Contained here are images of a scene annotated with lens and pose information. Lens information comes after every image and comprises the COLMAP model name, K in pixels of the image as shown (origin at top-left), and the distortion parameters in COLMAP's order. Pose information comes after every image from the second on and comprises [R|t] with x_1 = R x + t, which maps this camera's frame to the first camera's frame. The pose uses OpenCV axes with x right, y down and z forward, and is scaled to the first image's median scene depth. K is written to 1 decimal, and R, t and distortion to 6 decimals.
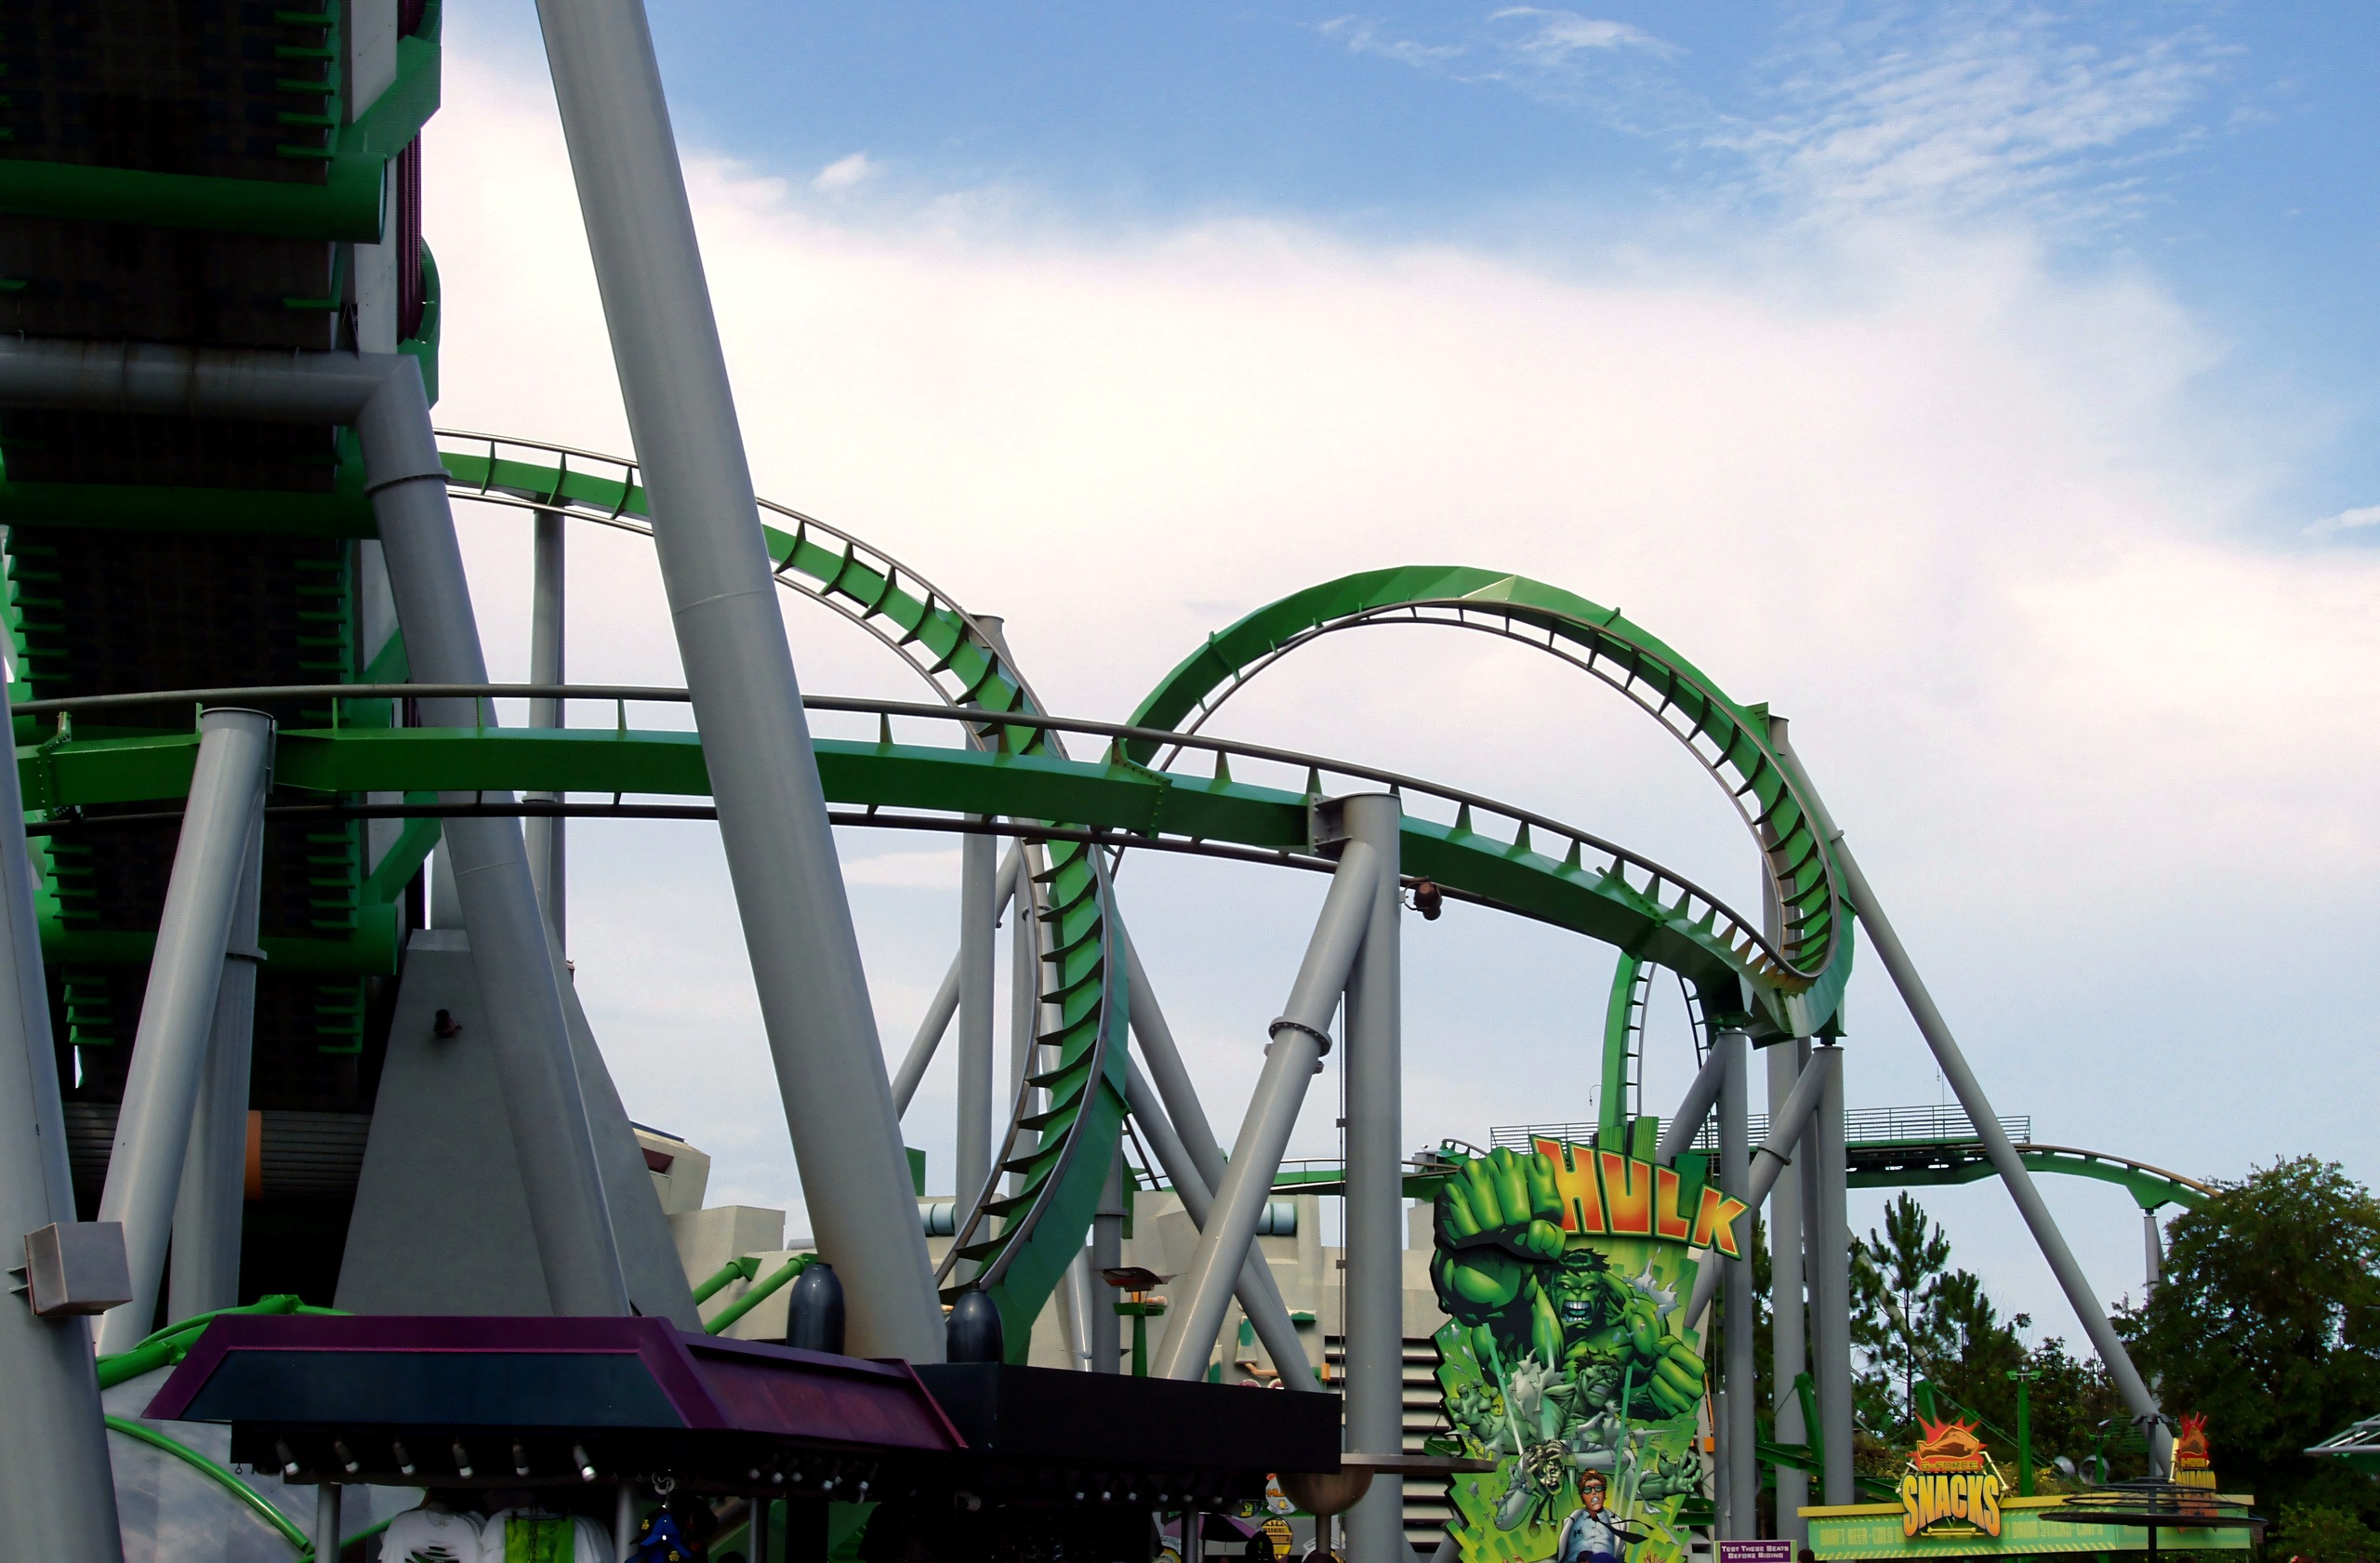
lens RADIAL K [[3468.9, 0, 1190.9], [0, 3468.9, 881.1], [0, 0, 1]] dist [-0.130415, 0.047567]
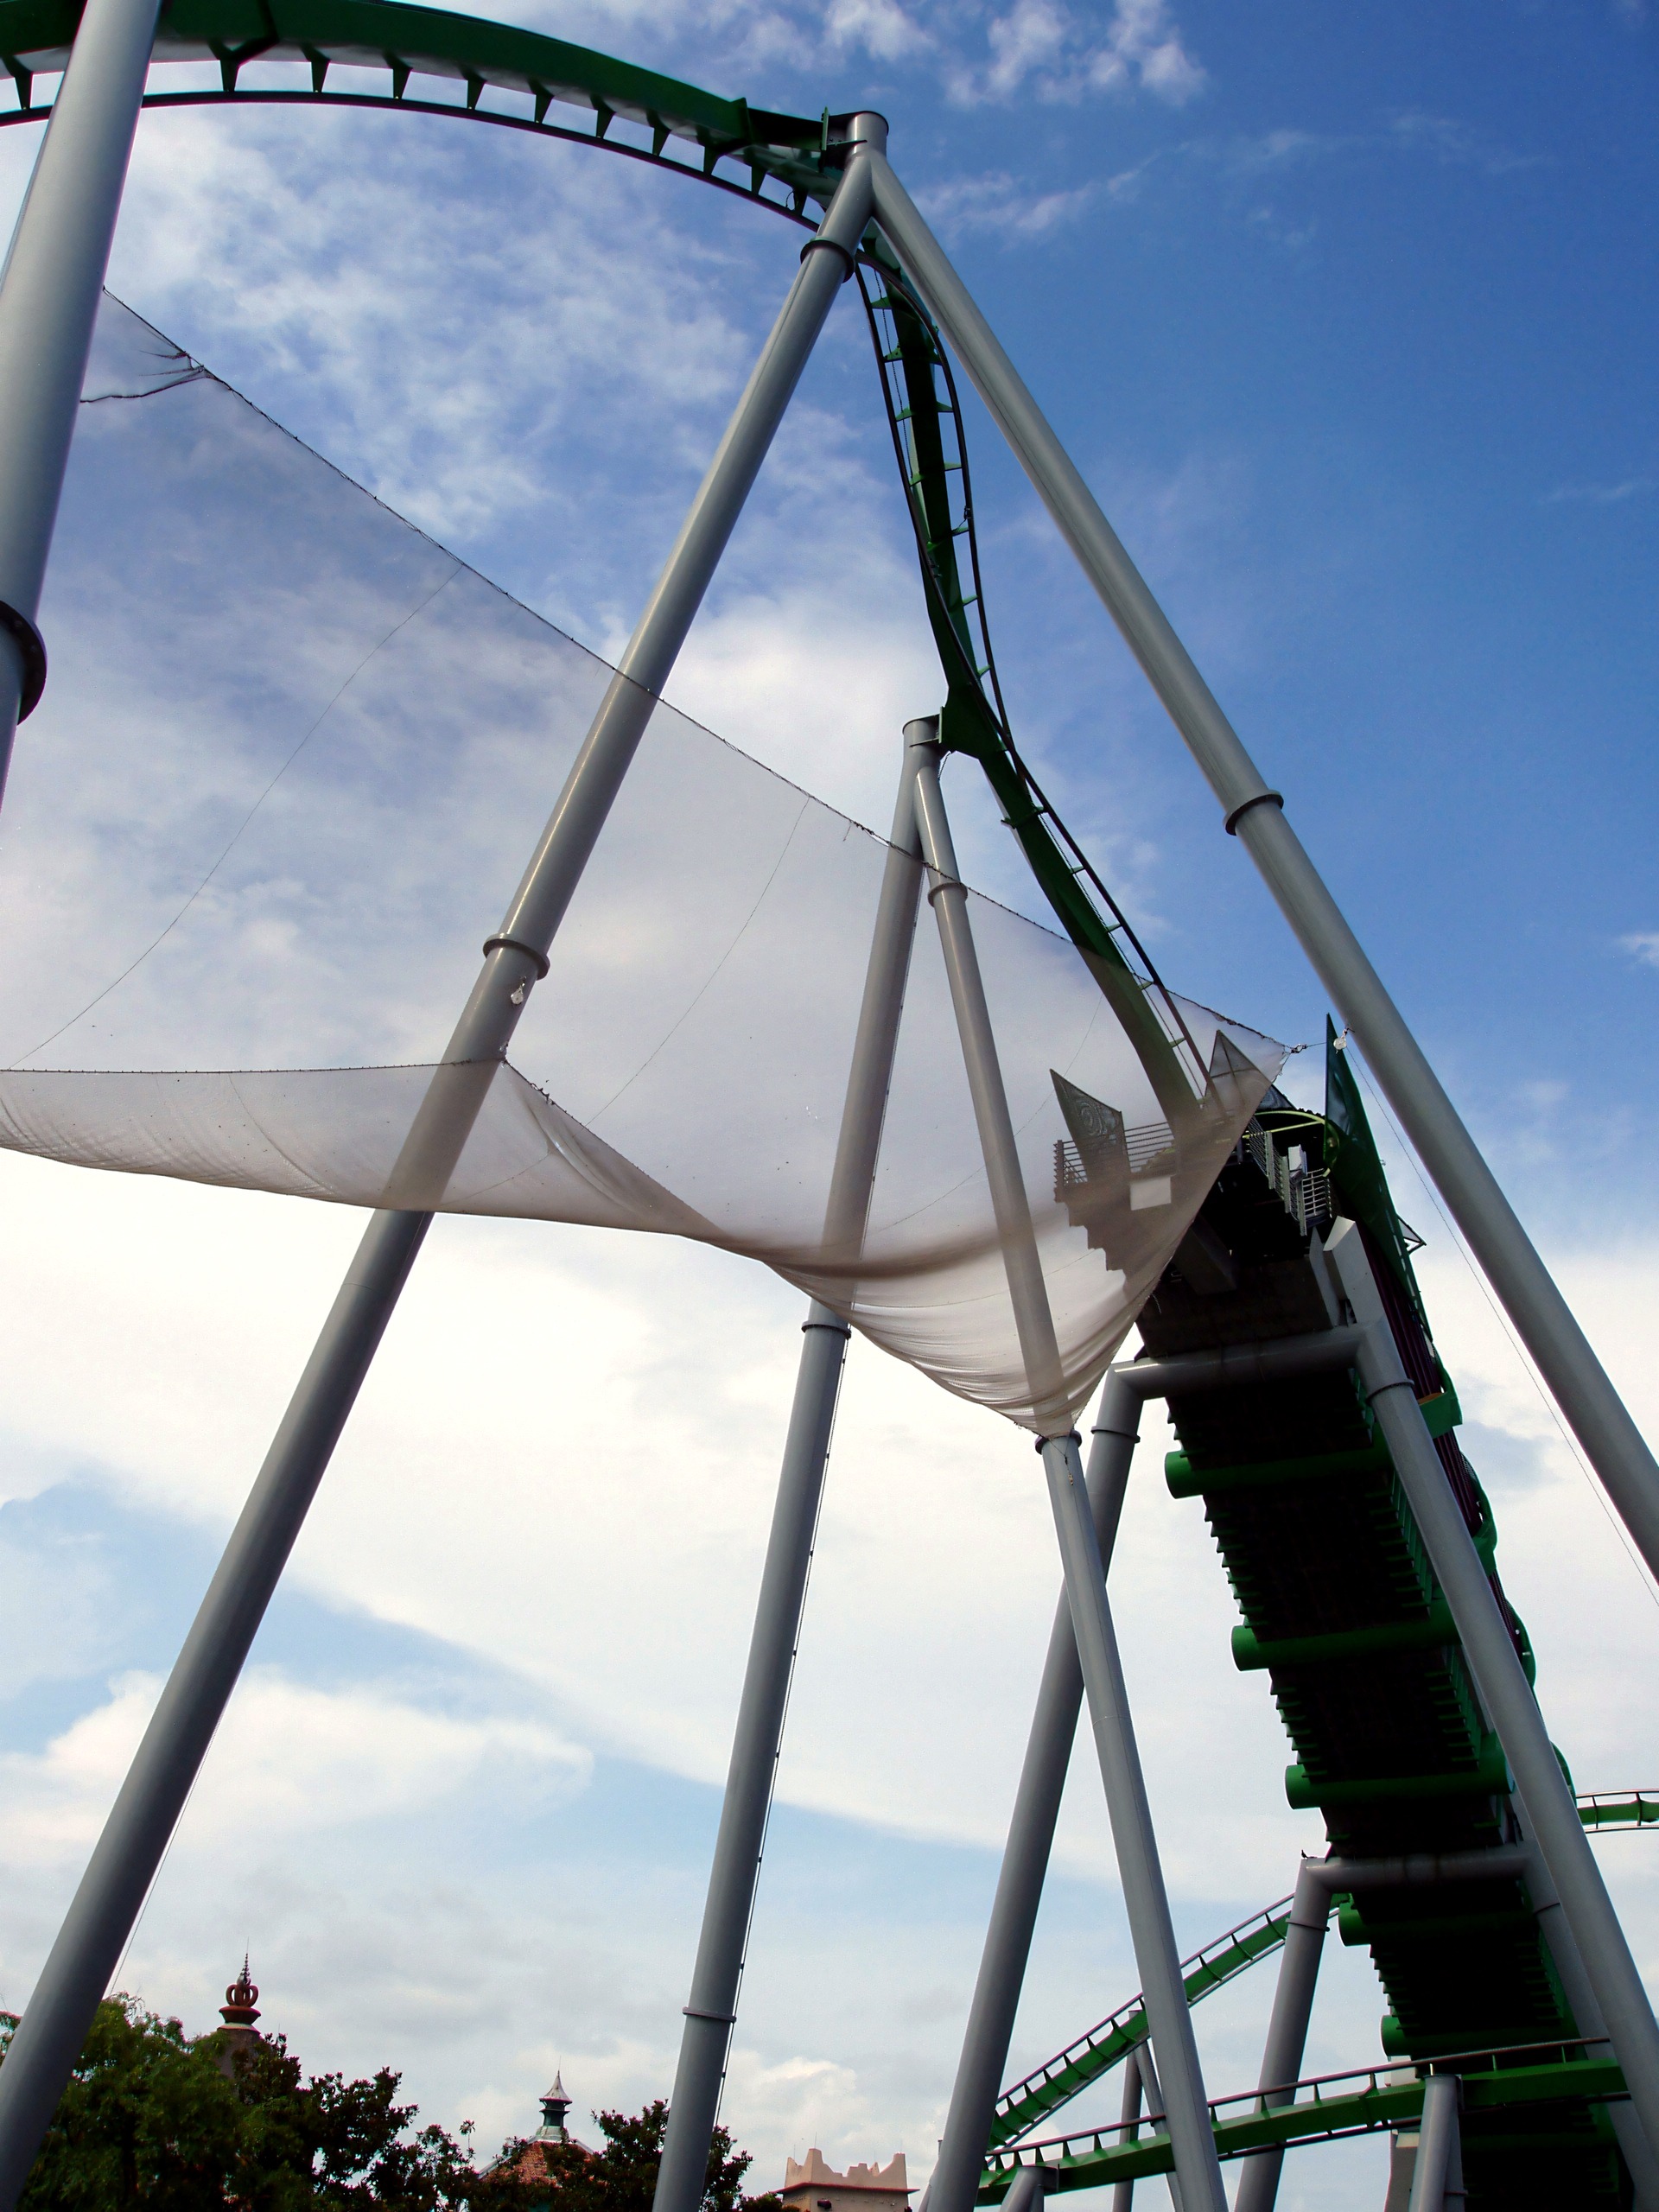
lens RADIAL K [[2494.7, 0, 743.6], [0, 2494.7, 1172.7], [0, 0, 1]] dist [-0.141645, 0.051536]
pose [[0.790838, -0.266259, -0.551073, 0.244774], [0.080148, 0.937710, -0.338048, -0.067615], [0.606755, 0.223173, 0.762917, -0.371256]]
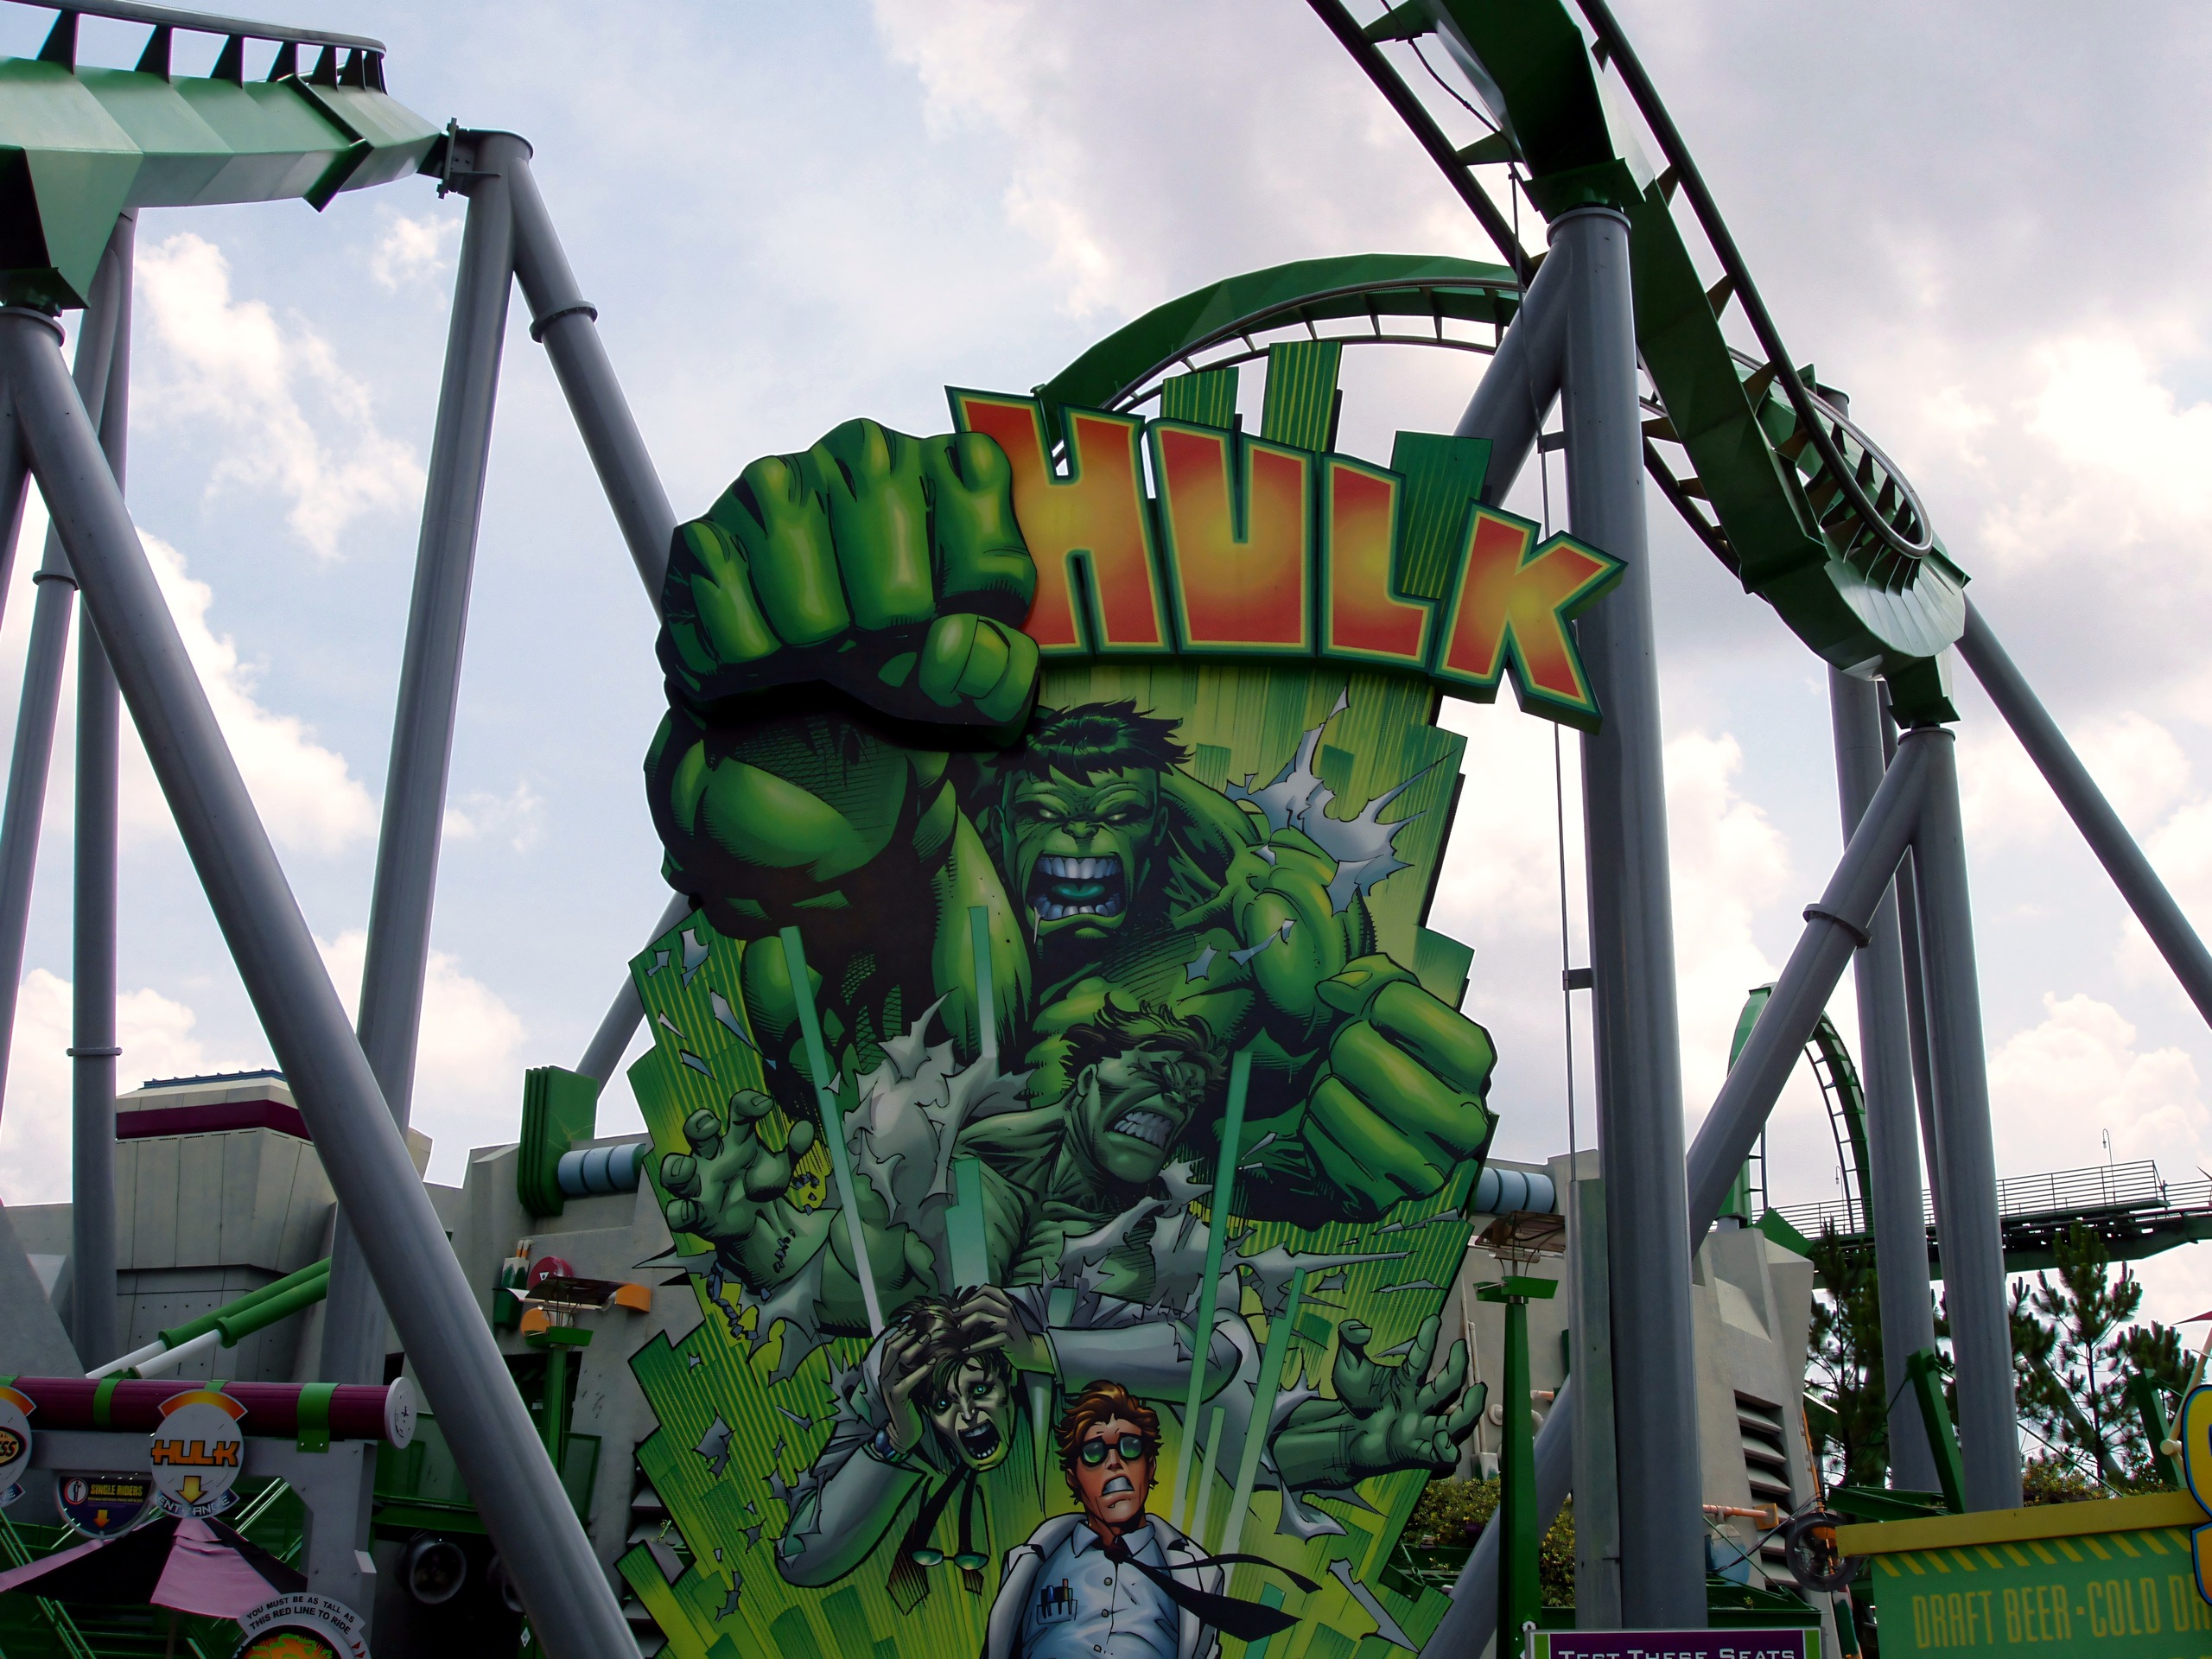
lens RADIAL K [[2494.7, 0, 1106.0], [0, 2494.7, 829.5], [0, 0, 1]] dist [-0.141645, 0.051536]
pose [[0.986632, -0.041605, -0.157561, 0.150840], [0.017764, 0.988557, -0.149797, 0.153854], [0.161990, 0.144996, 0.976082, 0.776451]]
